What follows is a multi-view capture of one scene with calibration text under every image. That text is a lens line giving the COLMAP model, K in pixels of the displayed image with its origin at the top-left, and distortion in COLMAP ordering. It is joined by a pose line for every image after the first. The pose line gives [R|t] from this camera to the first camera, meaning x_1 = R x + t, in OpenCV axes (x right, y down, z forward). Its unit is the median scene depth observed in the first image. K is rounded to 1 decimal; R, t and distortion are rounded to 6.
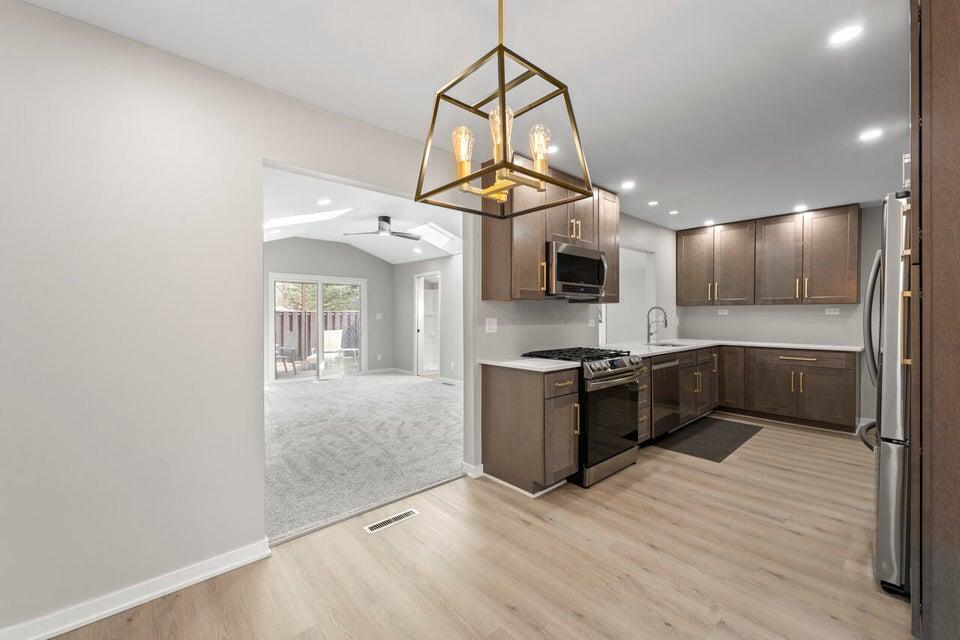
lens RADIAL K [[386.7, 0, 479.8], [0, 386.7, 315.8], [0, 0, 1]] dist [0.001138, 0.000086]
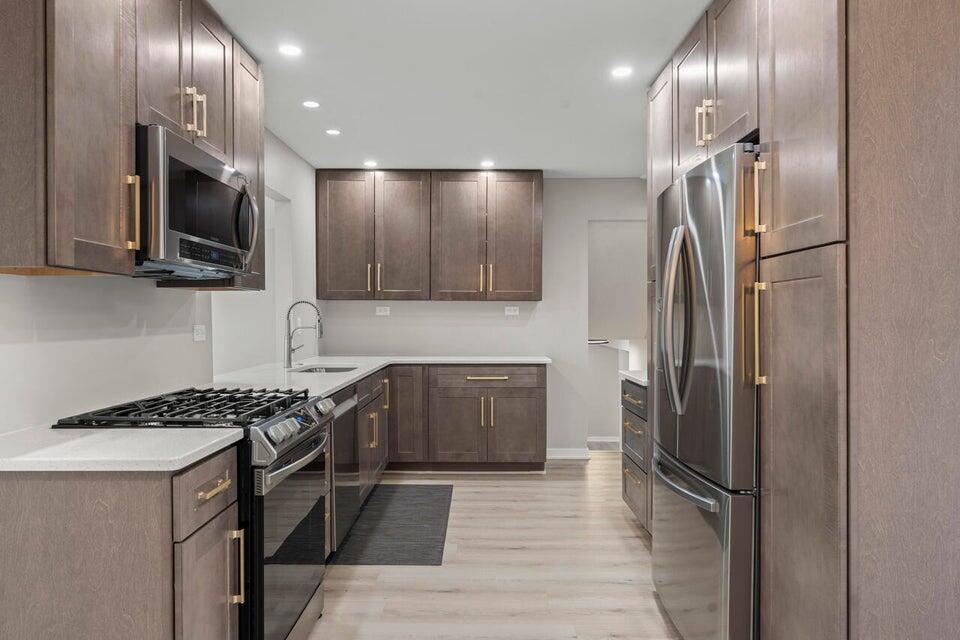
lens RADIAL K [[647.3, 0, 480.0], [0, 647.3, 320.0], [0, 0, 1]] dist [0.002712, 0.001379]
pose [[0.669415, -0.004065, 0.742878, -0.069107], [0.000359, 0.999987, 0.005149, 0.000045], [-0.742889, -0.003180, 0.669407, 0.275276]]
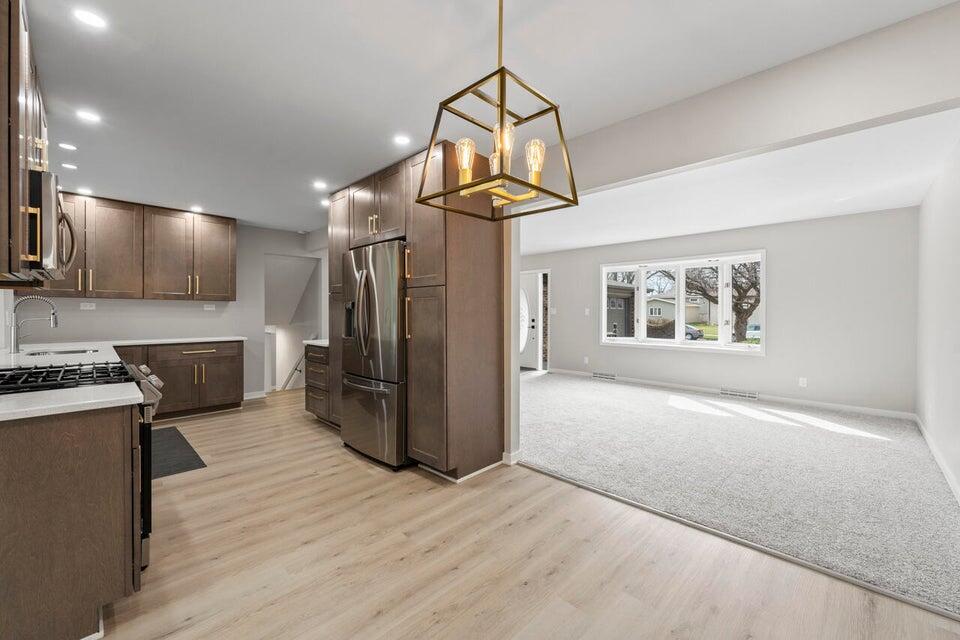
lens RADIAL K [[386.7, 0, 479.8], [0, 386.7, 315.8], [0, 0, 1]] dist [0.001138, 0.000086]
pose [[-0.067449, -0.009771, 0.997675, -0.342664], [-0.002557, 0.999950, 0.009620, 0.000749], [-0.997719, -0.001902, -0.067471, 0.374148]]
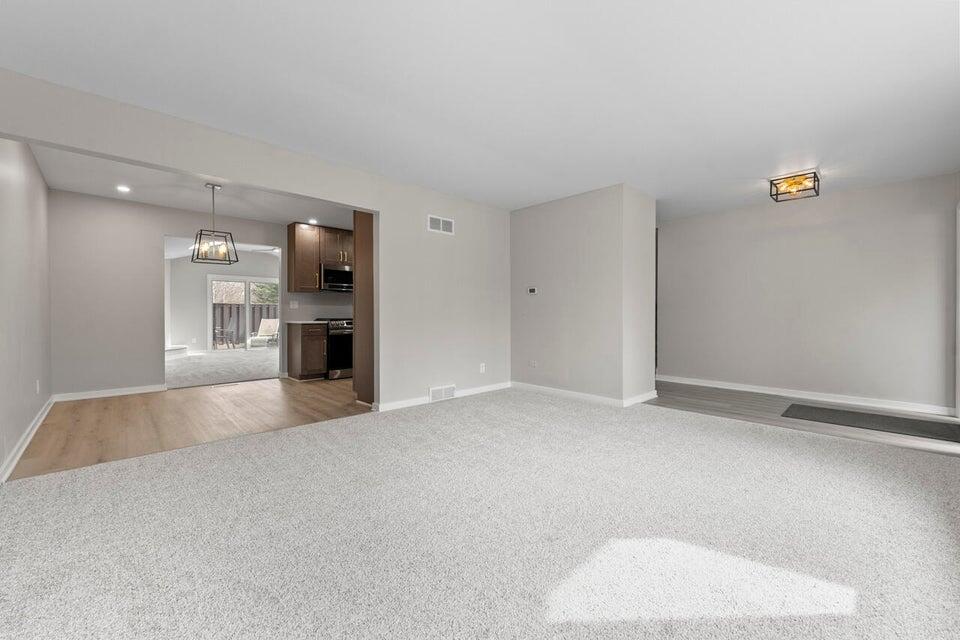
lens RADIAL K [[386.7, 0, 479.8], [0, 386.7, 315.8], [0, 0, 1]] dist [0.001138, 0.000086]
pose [[0.999070, 0.001963, 0.043064, 0.809023], [-0.002190, 0.999984, 0.005222, 0.062294], [-0.043053, -0.005312, 0.999059, -0.936630]]
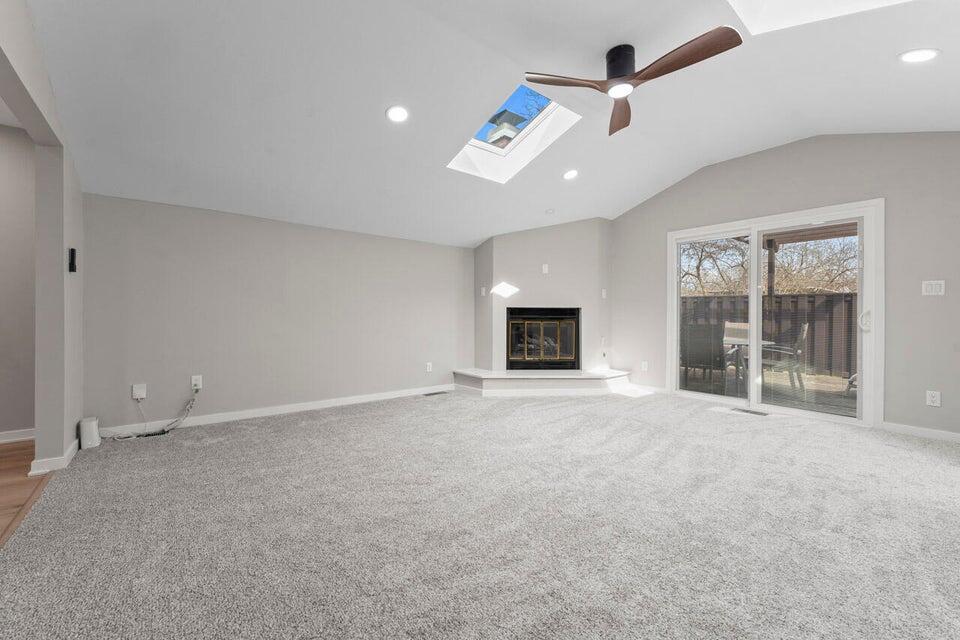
lens RADIAL K [[386.7, 0, 479.8], [0, 386.7, 315.8], [0, 0, 1]] dist [0.001138, 0.000086]
pose [[-0.051939, 0.002417, -0.998647, 0.332546], [-0.001185, 0.999996, 0.002482, 0.069048], [0.998650, 0.001313, -0.051936, 1.425022]]
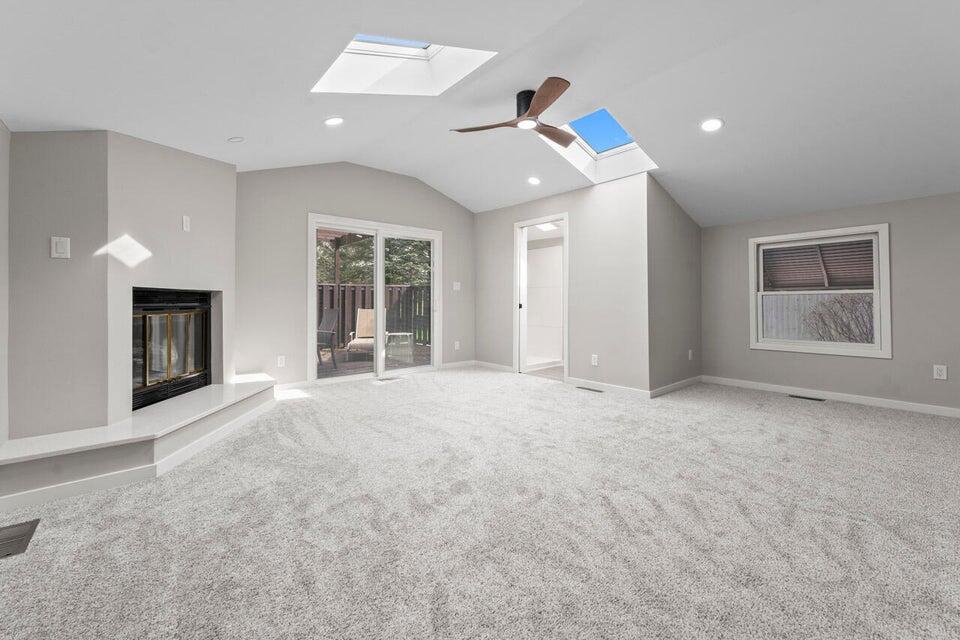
lens RADIAL K [[393.4, 0, 481.7], [0, 393.4, 305.7], [0, 0, 1]] dist [0.000959, 0.000080]
pose [[0.999801, -0.000140, -0.019973, -0.493380], [0.000405, 0.999912, 0.013266, 0.065272], [0.019970, -0.013271, 0.999712, 0.718166]]
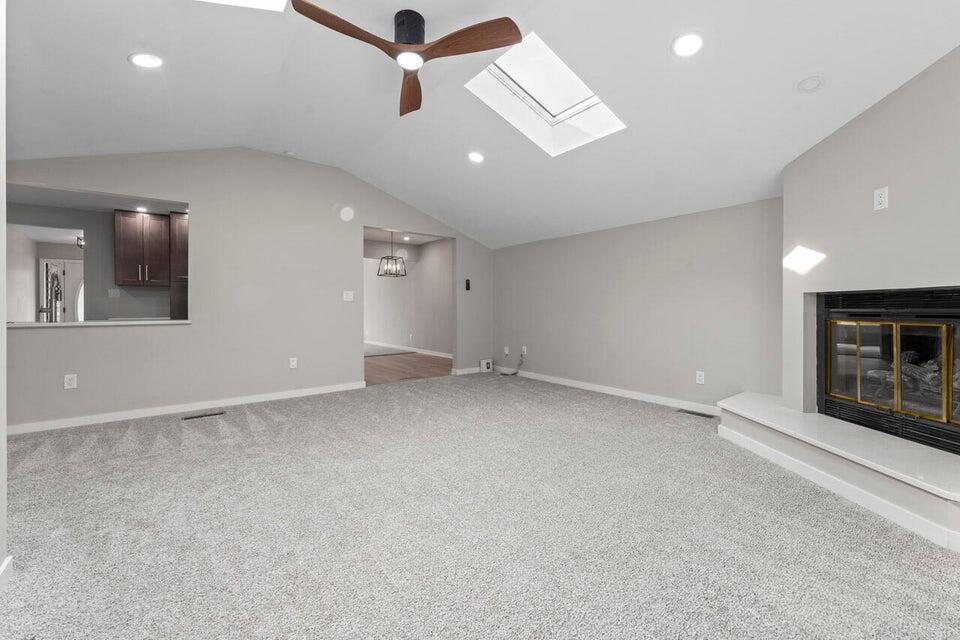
lens RADIAL K [[393.4, 0, 481.7], [0, 393.4, 305.7], [0, 0, 1]] dist [0.000959, 0.000080]
pose [[-0.997062, 0.006445, 0.076328, -0.576249], [0.005864, 0.999952, -0.007836, 0.067992], [-0.076375, -0.007366, -0.997052, 2.305450]]
